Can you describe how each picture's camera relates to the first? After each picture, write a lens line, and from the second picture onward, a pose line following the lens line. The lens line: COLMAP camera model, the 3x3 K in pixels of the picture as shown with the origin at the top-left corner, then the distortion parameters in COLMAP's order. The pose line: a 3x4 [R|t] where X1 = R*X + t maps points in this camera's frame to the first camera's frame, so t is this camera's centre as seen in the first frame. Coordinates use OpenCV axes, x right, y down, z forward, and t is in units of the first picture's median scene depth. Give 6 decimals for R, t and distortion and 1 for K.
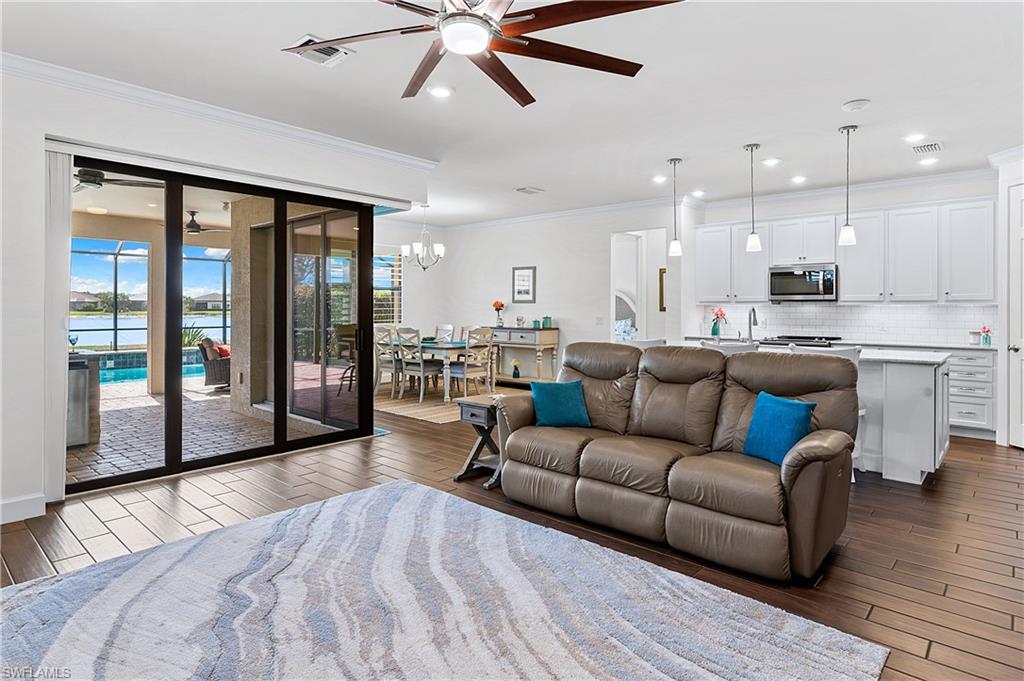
lens RADIAL K [[557.3, 0, 536.3], [0, 557.3, 307.5], [0, 0, 1]] dist [0.012846, -0.002745]
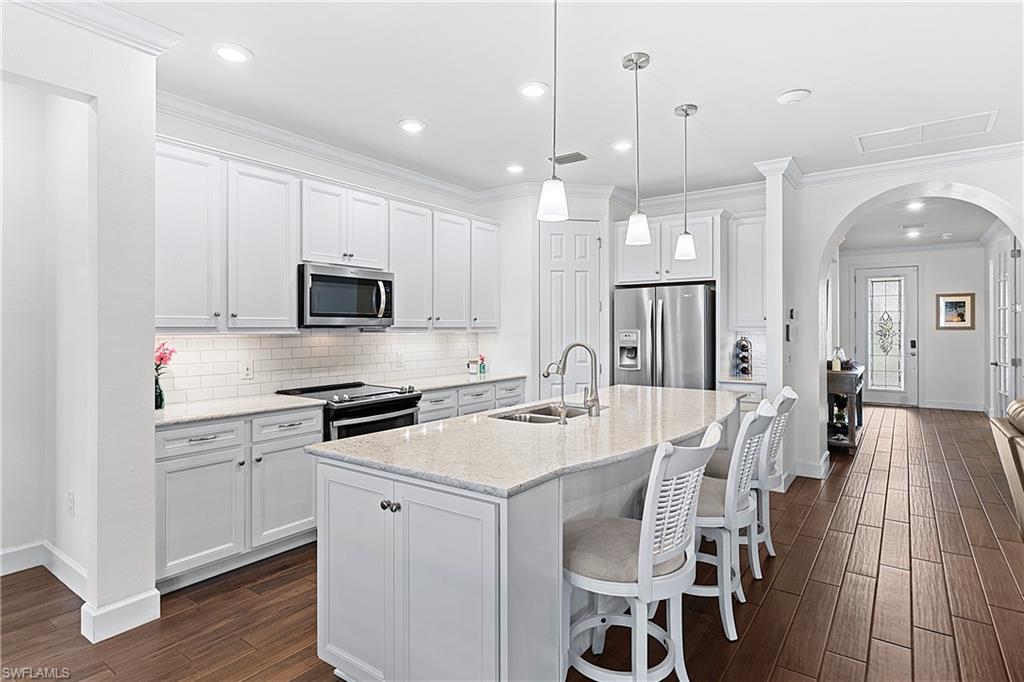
lens RADIAL K [[495.1, 0, 546.7], [0, 495.1, 327.0], [0, 0, 1]] dist [0.005061, -0.000564]
pose [[-0.075299, 0.000036, 0.997161, -0.071251], [-0.000074, 1.000000, -0.000041, -0.012951], [-0.997161, -0.000077, -0.075299, 0.895670]]
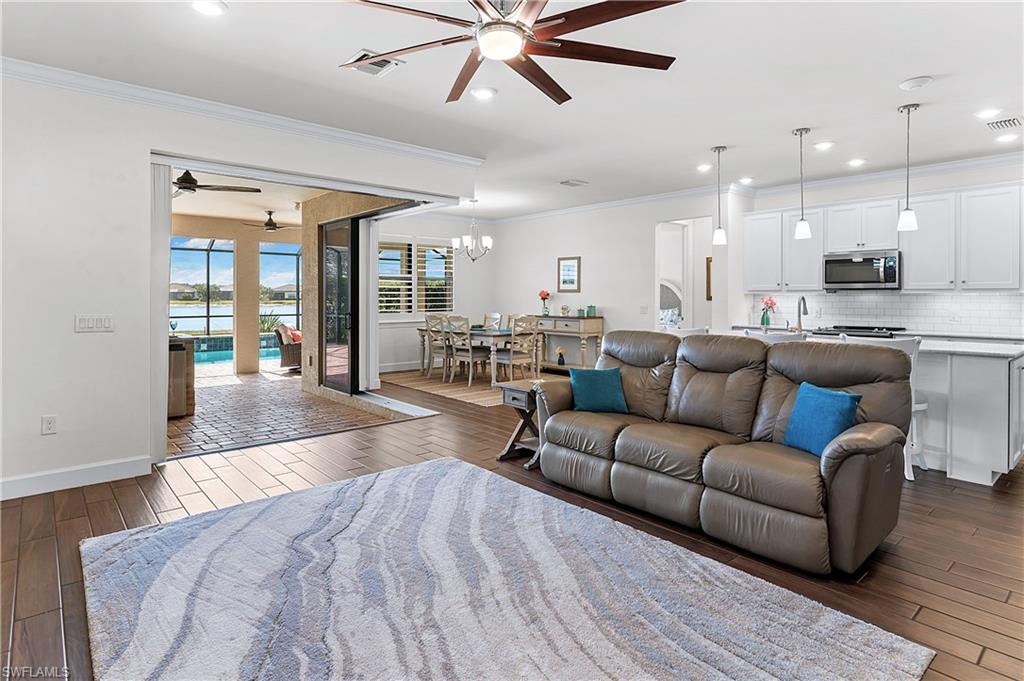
lens RADIAL K [[543.7, 0, 507.4], [0, 543.7, 296.3], [0, 0, 1]] dist [0.017825, -0.006433]
pose [[0.989684, -0.001222, -0.143261, 0.013414], [0.001070, 0.999999, -0.001140, 0.000409], [0.143262, 0.000975, 0.989684, -0.012182]]
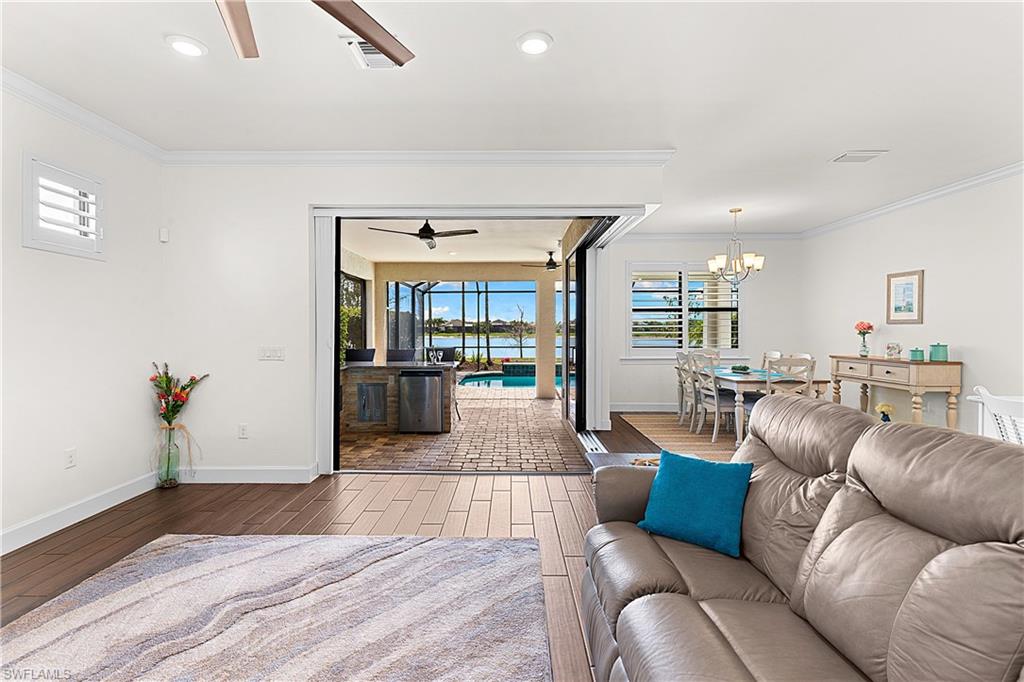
lens RADIAL K [[495.1, 0, 508.0], [0, 495.1, 333.6], [0, 0, 1]] dist [0.005061, -0.000564]
pose [[0.644737, 0.003326, -0.764397, 0.192726], [0.002225, 0.999978, 0.006228, -0.001035], [0.764401, -0.005716, 0.644716, 0.321919]]
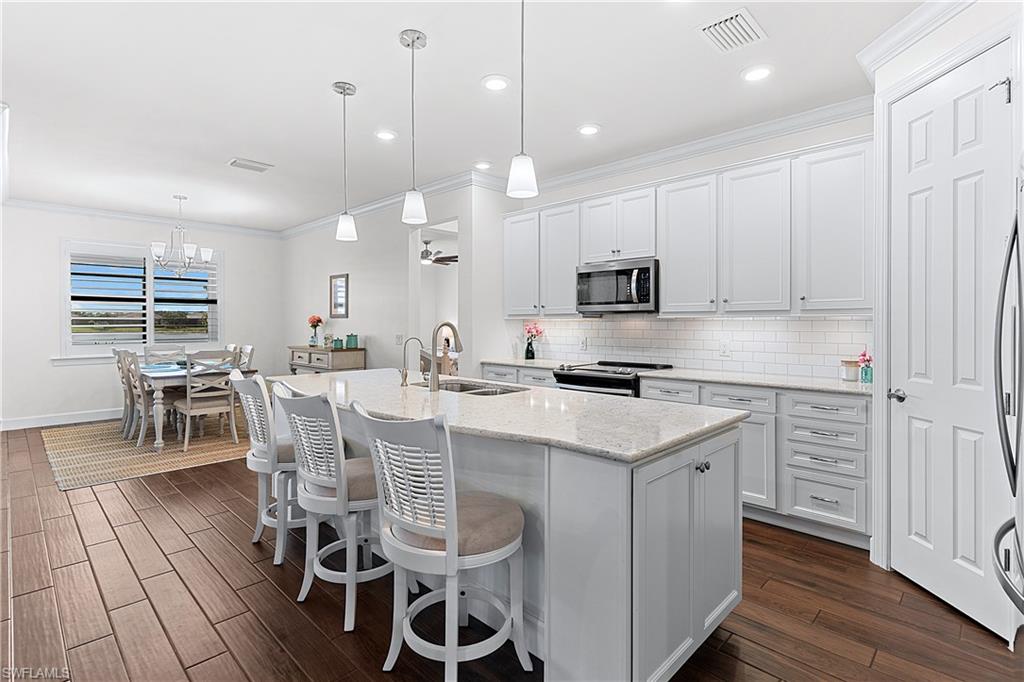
lens RADIAL K [[495.1, 0, 518.2], [0, 495.1, 321.4], [0, 0, 1]] dist [0.005061, -0.000564]
pose [[0.997825, -0.003197, -0.065845, 0.426054], [0.003019, 0.999992, -0.002800, 0.000426], [0.065854, 0.002596, 0.997826, 0.405725]]
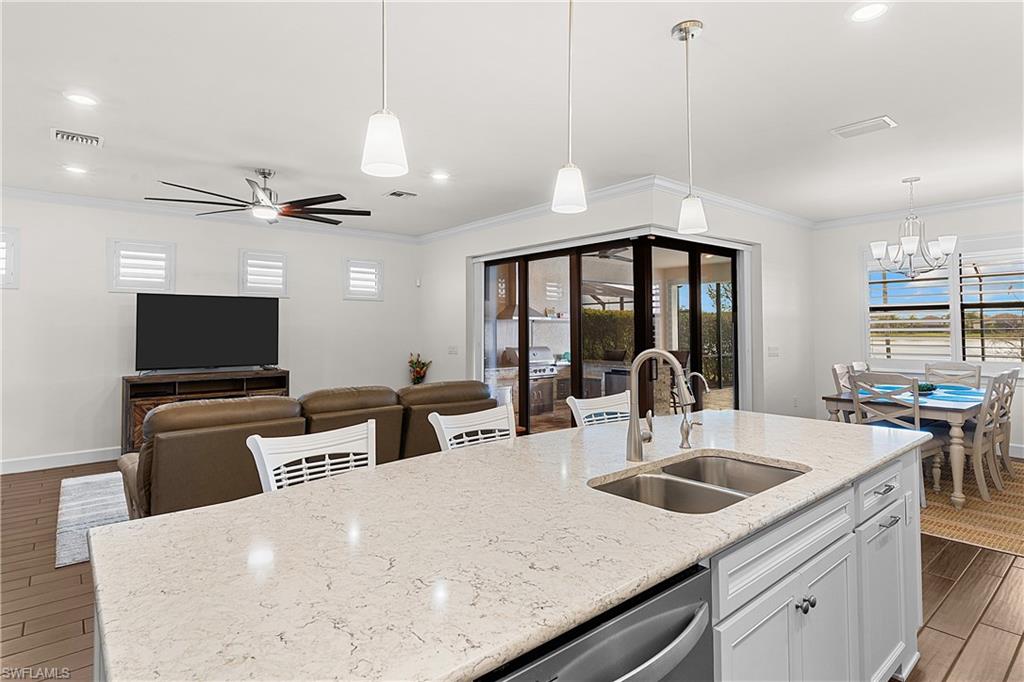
lens RADIAL K [[543.7, 0, 507.8], [0, 543.7, 315.5], [0, 0, 1]] dist [0.017825, -0.006433]
pose [[-0.171058, -0.027852, -0.984867, 0.631785], [0.004384, 0.999569, -0.029029, -0.011087], [0.985251, -0.009283, -0.170863, 0.824981]]
